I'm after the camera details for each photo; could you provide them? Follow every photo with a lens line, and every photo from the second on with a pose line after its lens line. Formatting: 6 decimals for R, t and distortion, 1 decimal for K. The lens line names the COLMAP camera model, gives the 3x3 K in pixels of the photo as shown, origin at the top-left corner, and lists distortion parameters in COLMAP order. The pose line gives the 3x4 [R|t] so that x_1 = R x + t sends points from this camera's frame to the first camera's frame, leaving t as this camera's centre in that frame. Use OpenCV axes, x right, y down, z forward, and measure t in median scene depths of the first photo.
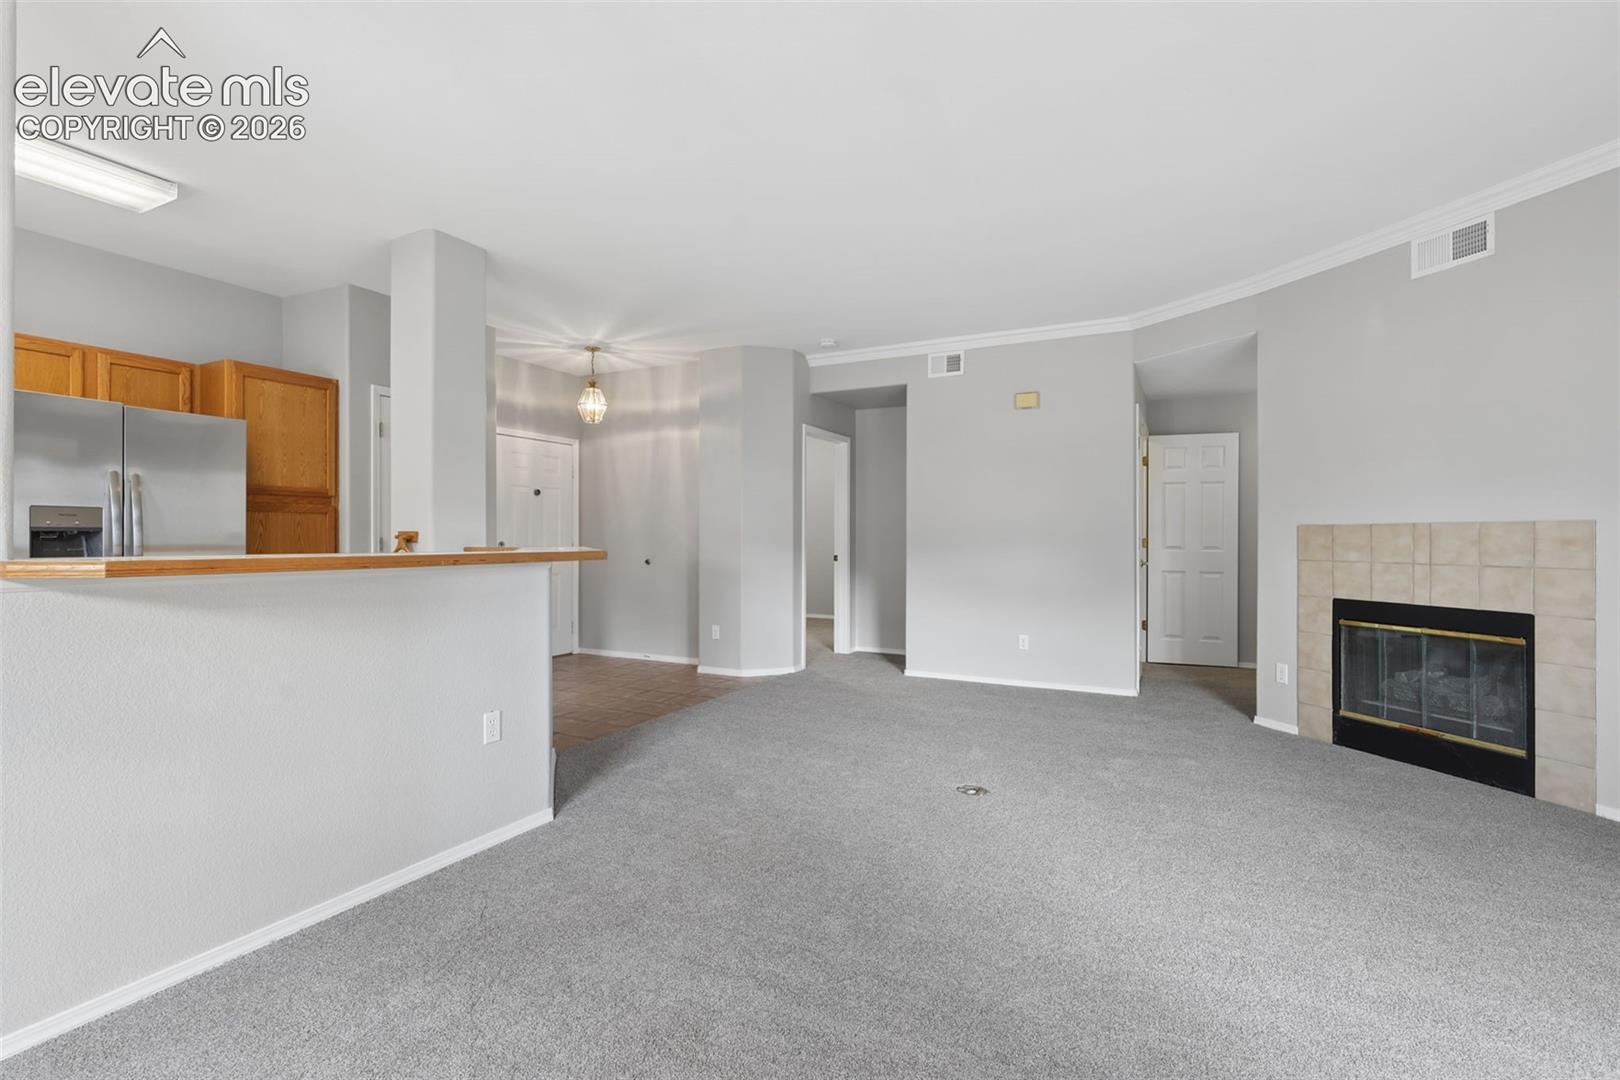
lens RADIAL K [[760.7, 0, 803.1], [0, 760.7, 530.8], [0, 0, 1]] dist [0.000117, 0.000649]
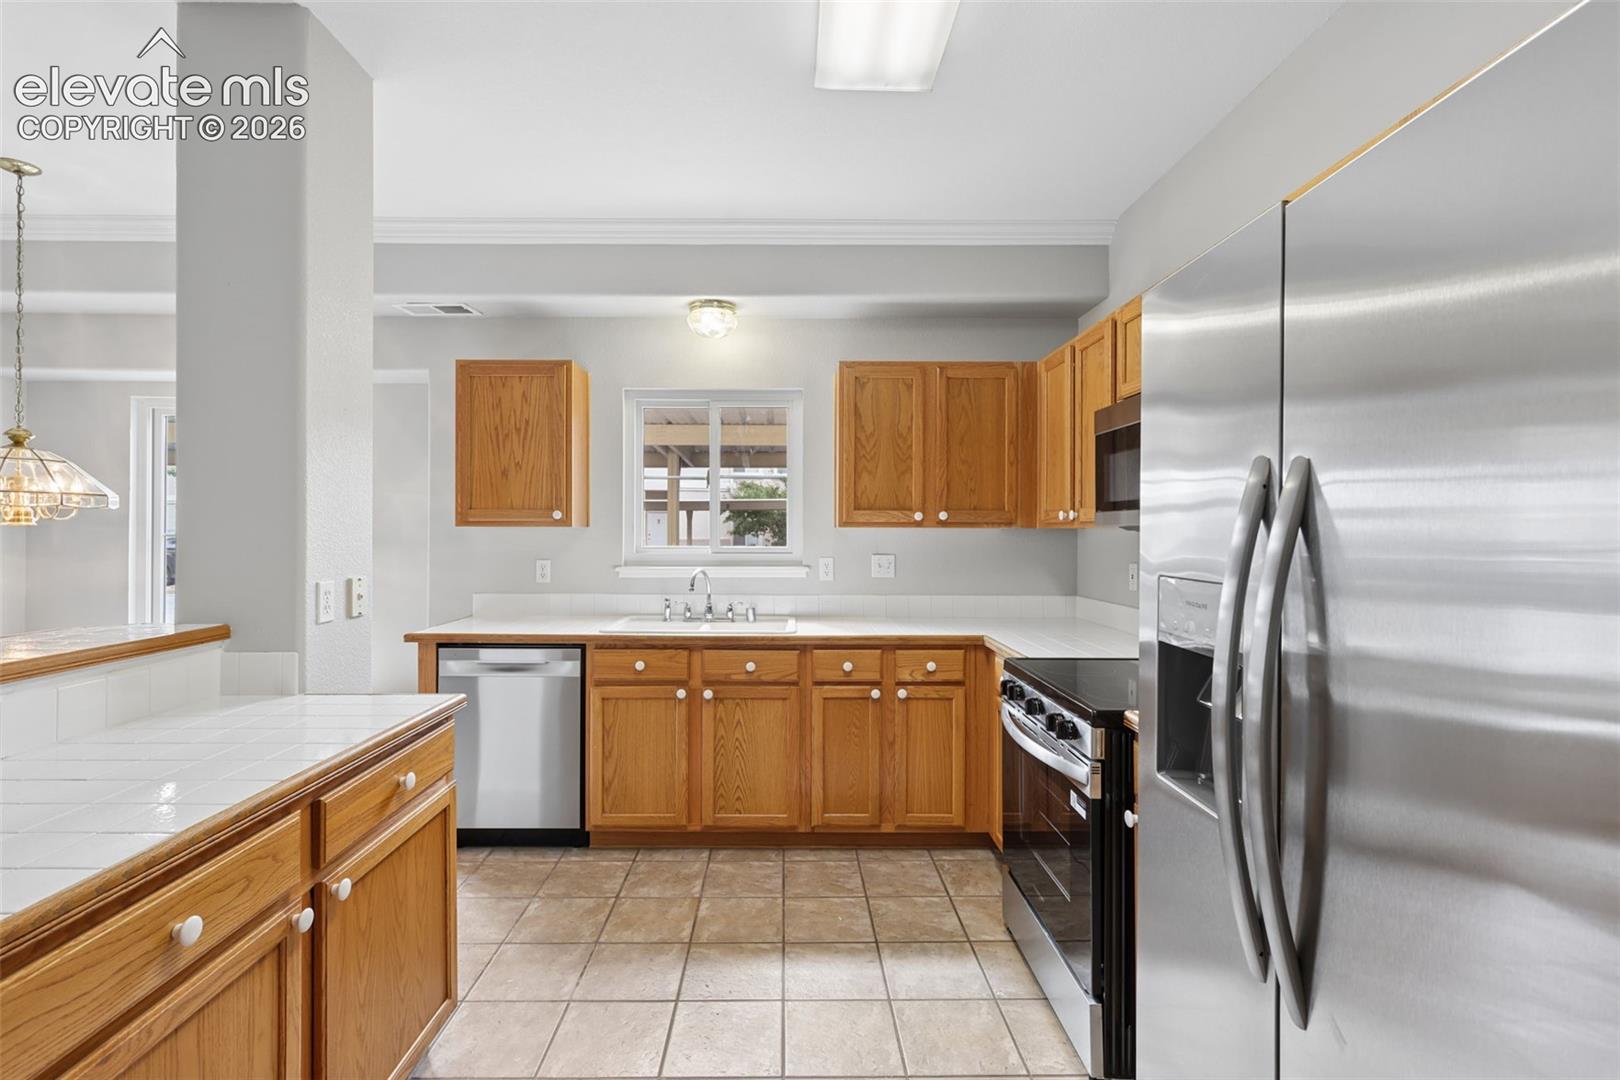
lens RADIAL K [[760.7, 0, 803.1], [0, 760.7, 530.8], [0, 0, 1]] dist [0.000117, 0.000649]
pose [[-0.875051, -0.004076, -0.484013, -0.534992], [-0.000043, 0.999965, -0.008343, -0.042820], [0.484030, -0.007280, -0.875021, 1.039160]]
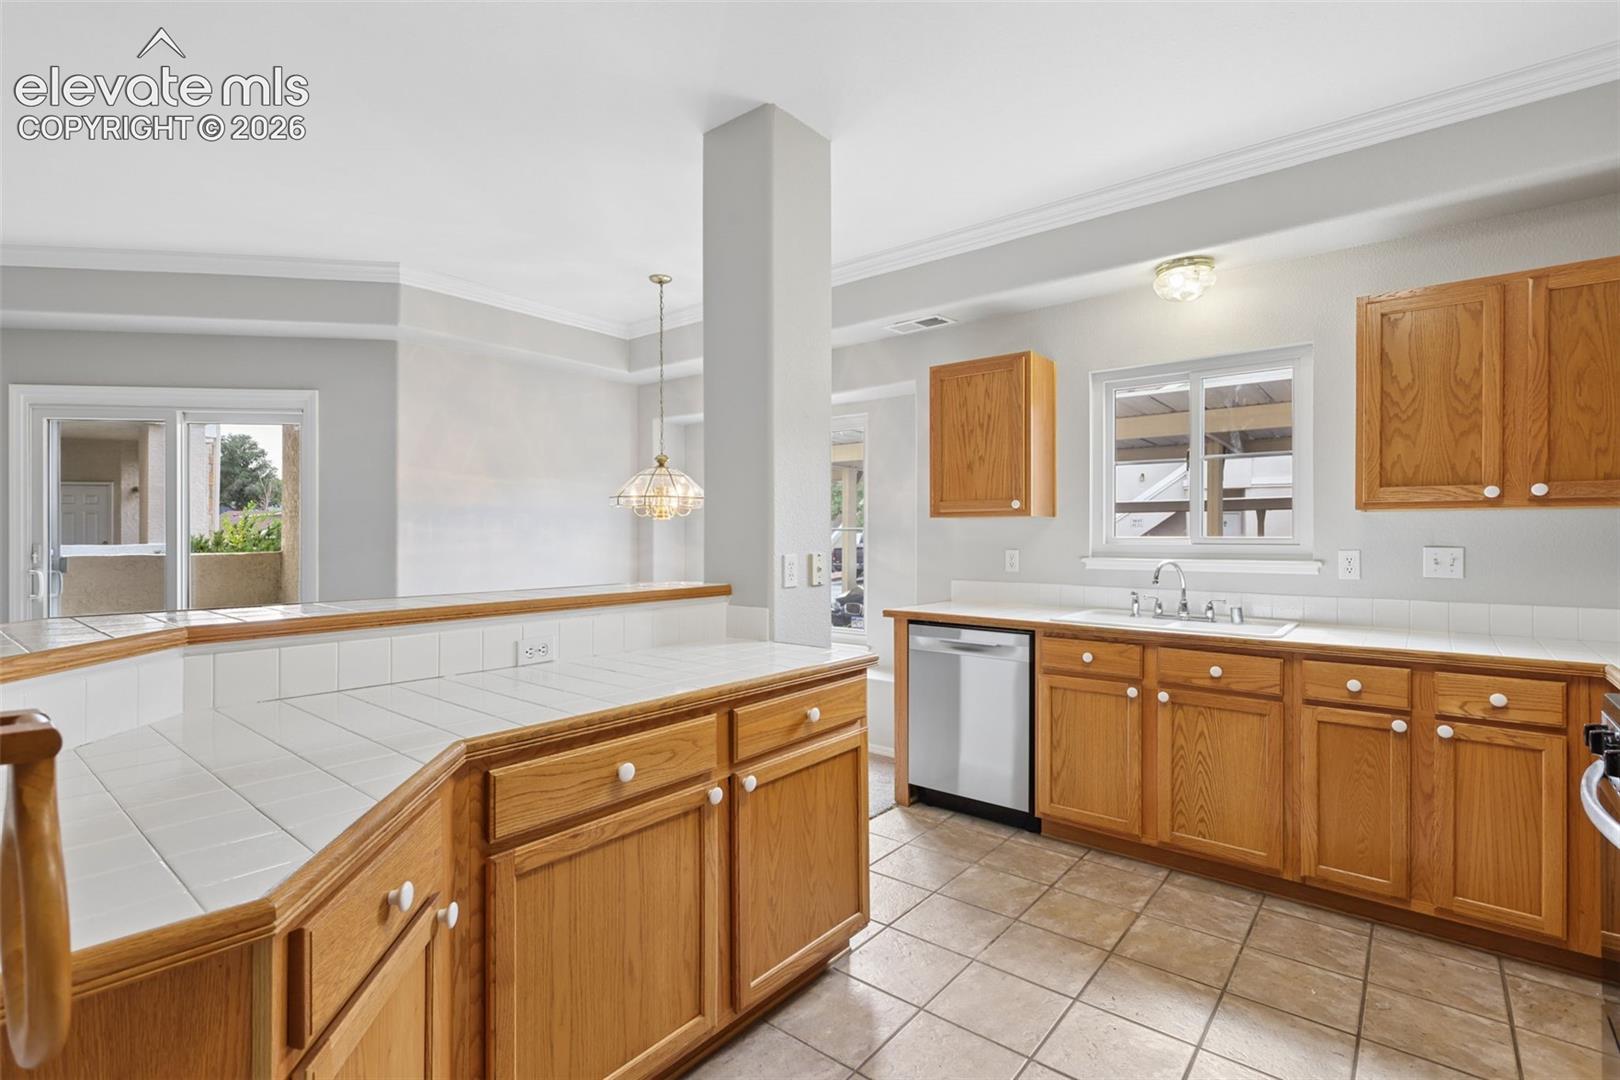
lens RADIAL K [[765.1, 0, 804.6], [0, 765.1, 539.7], [0, 0, 1]] dist [0.001492, 0.001197]
pose [[-0.980861, -0.002832, 0.194689, -0.638143], [-0.003352, 0.999992, -0.002341, -0.024551], [-0.194680, -0.002949, -0.980862, 1.067946]]
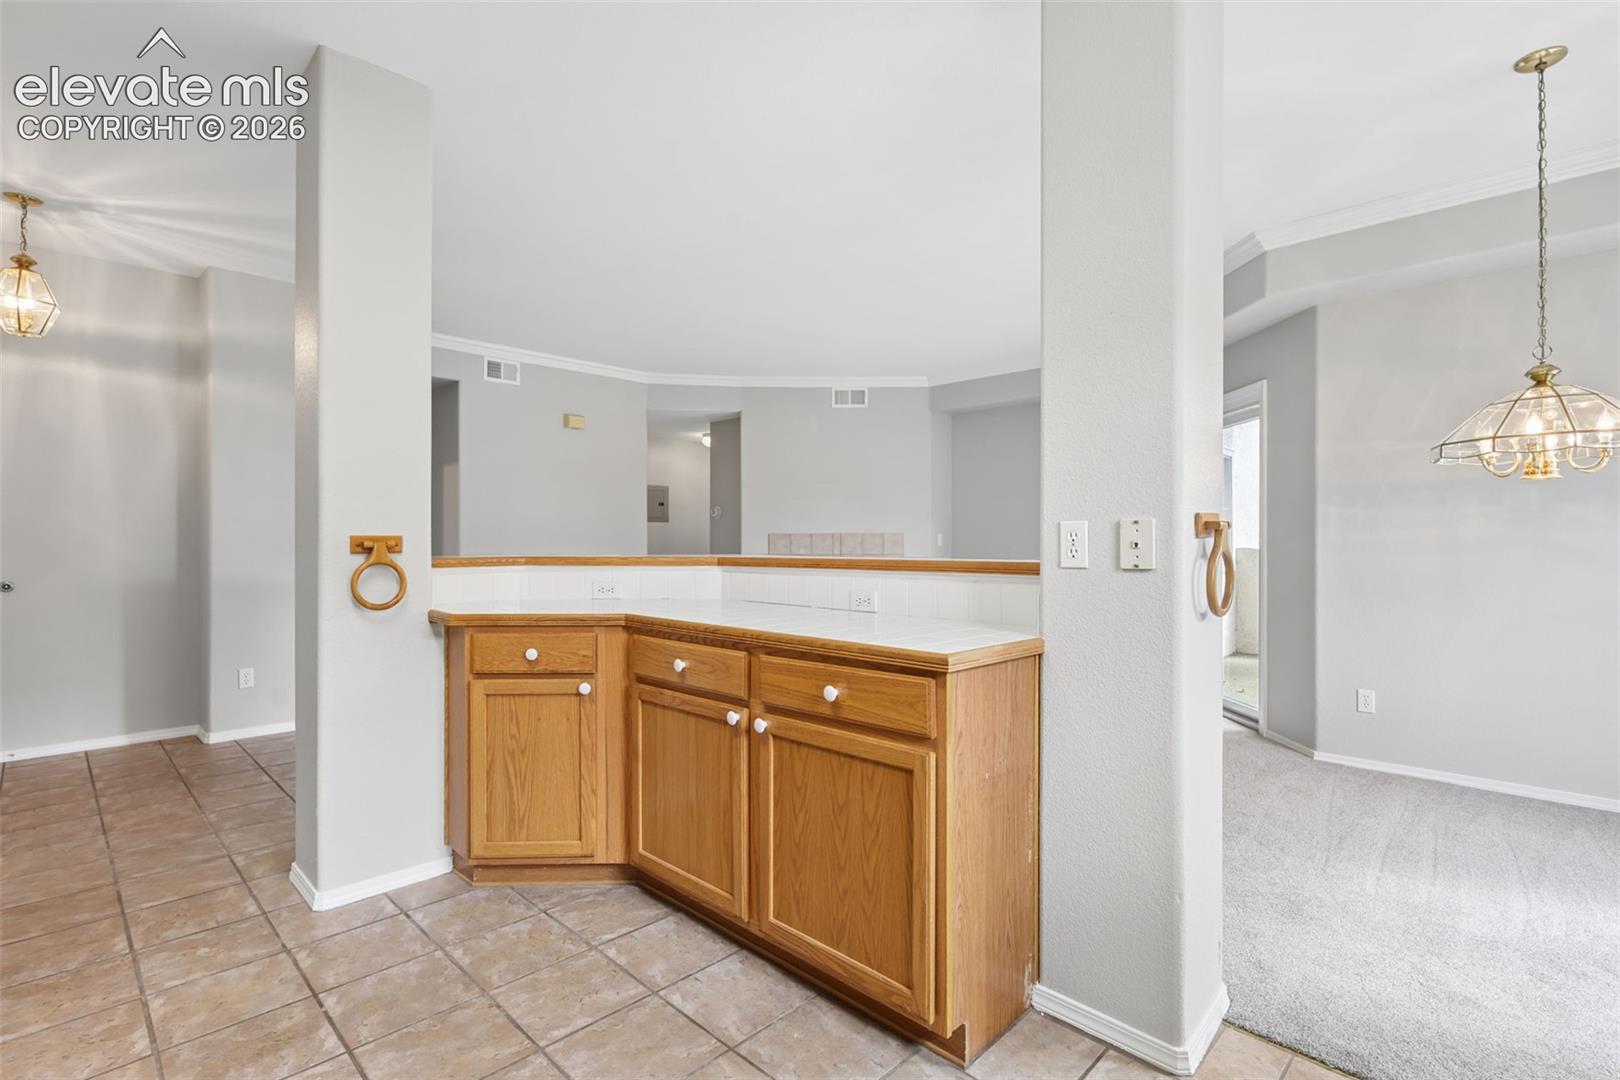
lens RADIAL K [[760.7, 0, 803.1], [0, 760.7, 530.8], [0, 0, 1]] dist [0.000117, 0.000649]
pose [[0.291274, 0.008066, 0.956606, -0.977560], [-0.008108, 0.999949, -0.005963, -0.004188], [-0.956605, -0.006019, 0.291325, 0.466291]]
